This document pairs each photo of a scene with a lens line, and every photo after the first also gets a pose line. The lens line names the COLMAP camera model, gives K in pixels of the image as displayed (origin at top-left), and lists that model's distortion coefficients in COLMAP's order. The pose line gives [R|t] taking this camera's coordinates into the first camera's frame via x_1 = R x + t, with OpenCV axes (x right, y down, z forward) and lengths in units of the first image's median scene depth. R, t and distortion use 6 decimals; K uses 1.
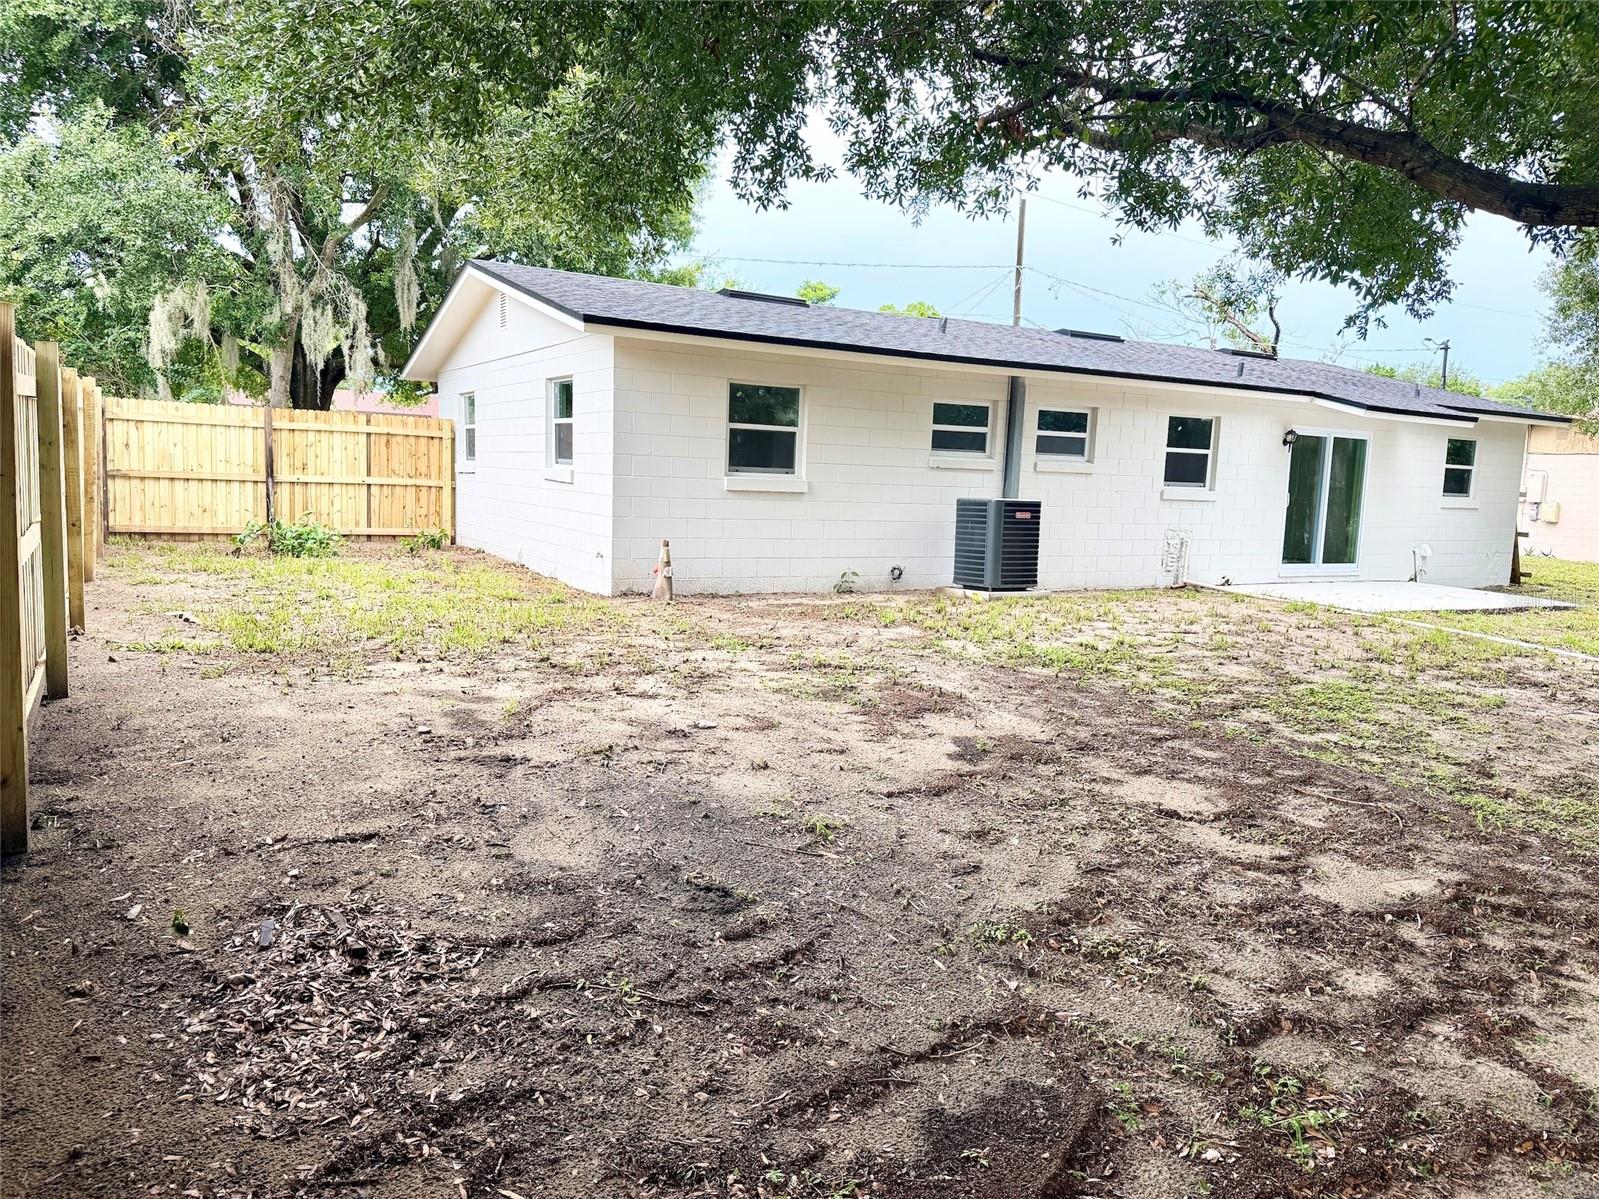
lens RADIAL K [[1145.7, 0, 799.5], [0, 1145.7, 599.5], [0, 0, 1]] dist [0.151215, -0.195410]
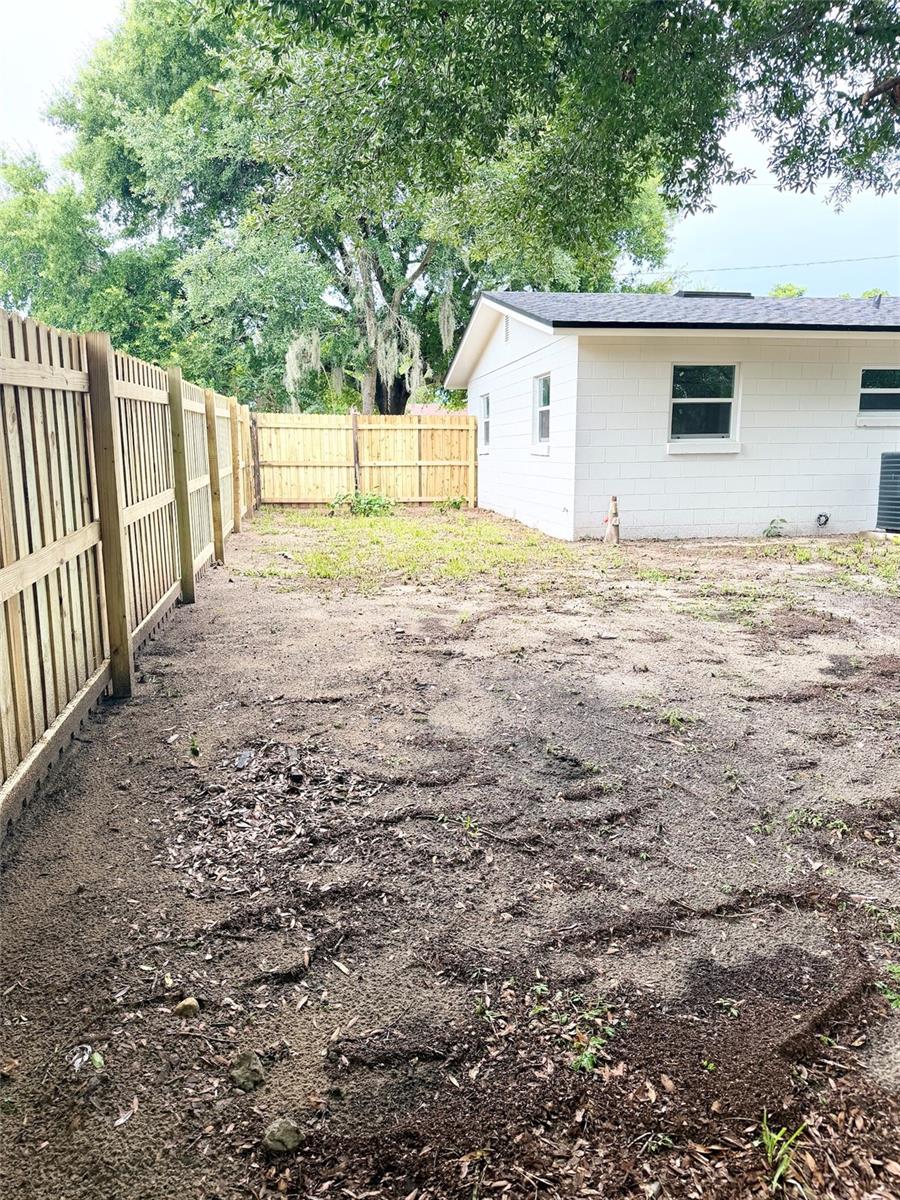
lens RADIAL K [[859.8, 0, 451.4], [0, 859.8, 594.0], [0, 0, 1]] dist [0.151215, -0.195410]
pose [[0.936974, 0.015862, -0.349039, 0.102161], [0.000663, 0.998887, 0.047173, 0.022242], [0.349399, -0.044431, 0.935920, 0.071595]]
